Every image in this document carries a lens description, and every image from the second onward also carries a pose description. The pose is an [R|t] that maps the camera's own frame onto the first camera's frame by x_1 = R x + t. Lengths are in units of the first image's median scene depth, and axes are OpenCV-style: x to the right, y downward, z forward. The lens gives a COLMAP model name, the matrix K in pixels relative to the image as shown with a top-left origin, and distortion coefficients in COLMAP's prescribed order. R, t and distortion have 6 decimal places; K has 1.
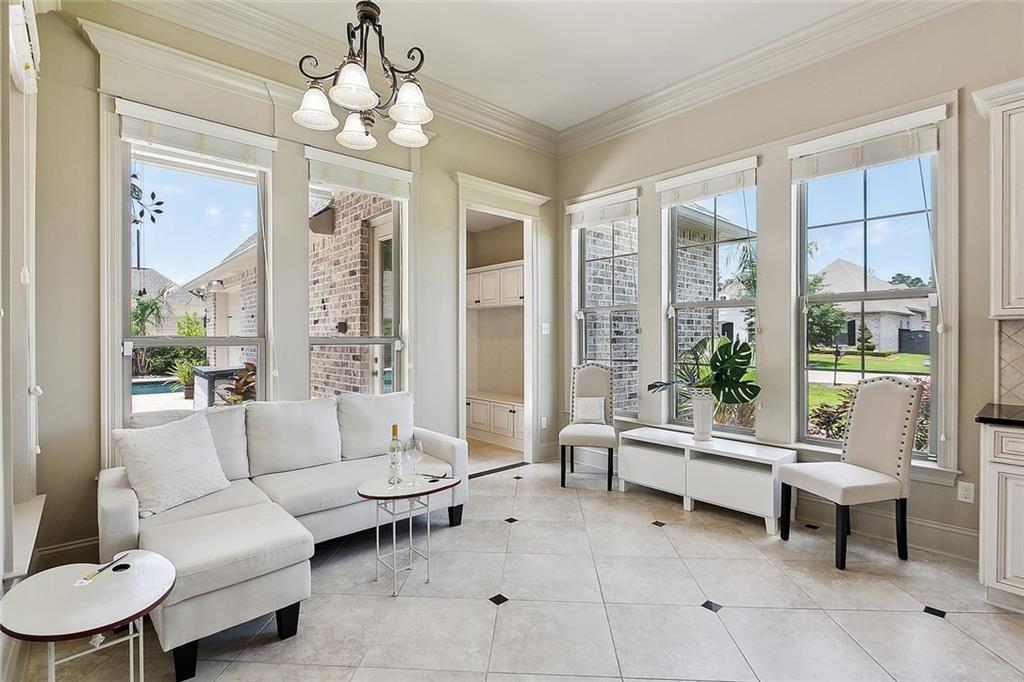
lens RADIAL K [[473.9, 0, 507.9], [0, 473.9, 337.0], [0, 0, 1]] dist [-0.000831, 0.000134]
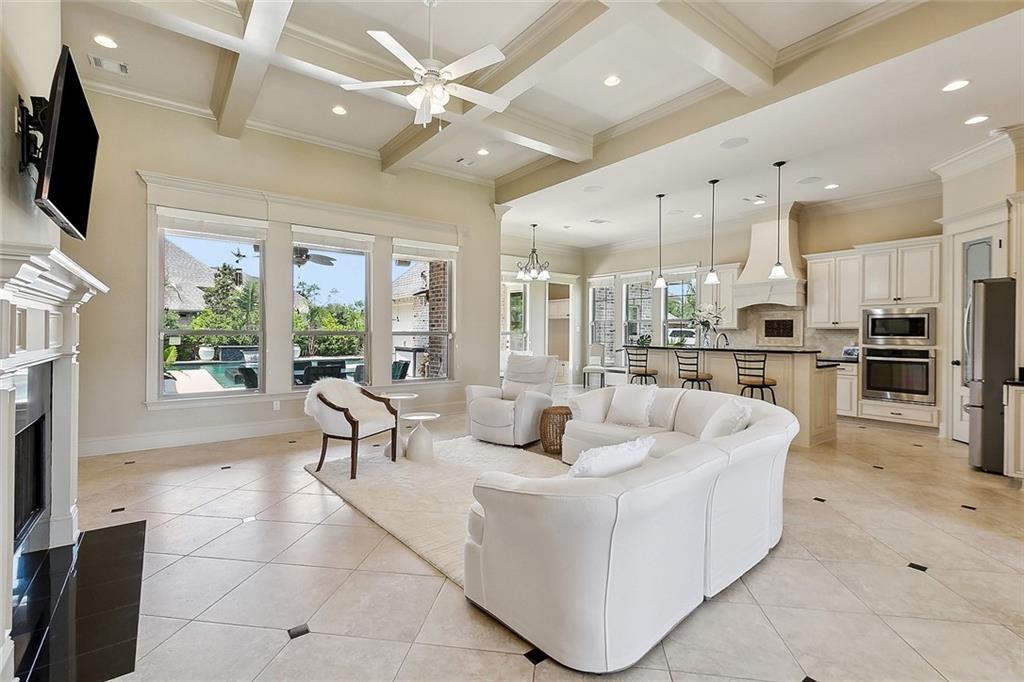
lens RADIAL K [[453.5, 0, 504.8], [0, 453.5, 330.7], [0, 0, 1]] dist [-0.001352, -0.000777]
pose [[0.996683, 0.009464, -0.080833, -0.109120], [-0.009931, 0.999936, -0.005380, 0.006650], [0.080777, 0.006165, 0.996713, -1.364646]]
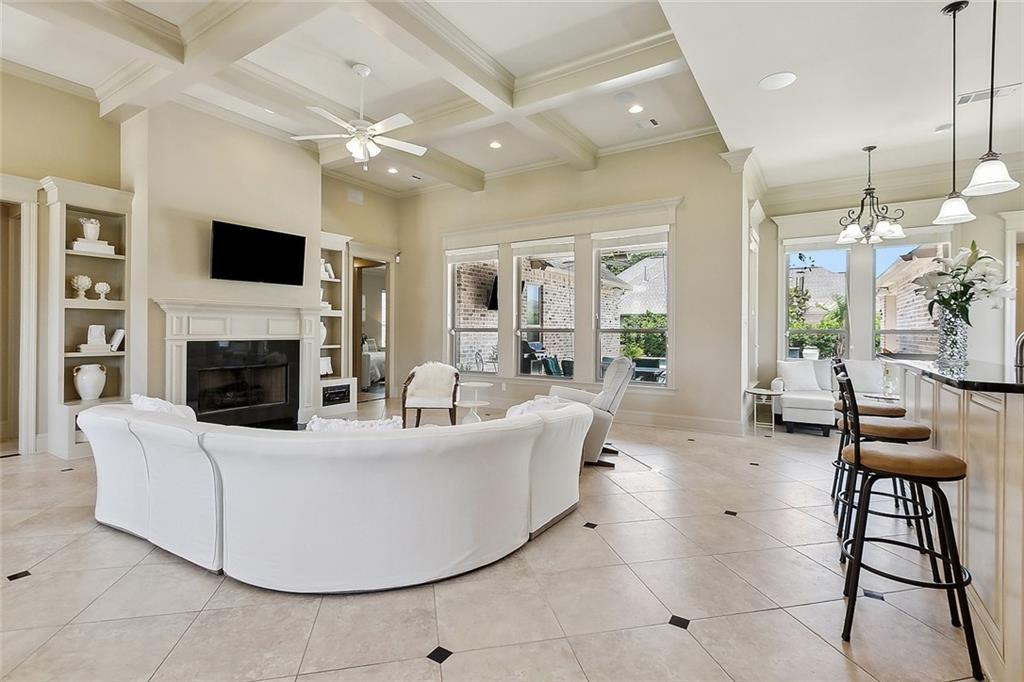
lens RADIAL K [[470.2, 0, 514.1], [0, 470.2, 330.6], [0, 0, 1]] dist [0.001207, -0.000093]
pose [[0.279538, 0.004753, -0.960123, 0.716073], [-0.009144, 0.999956, 0.002288, 0.011165], [0.960091, 0.008140, 0.279569, -0.652104]]
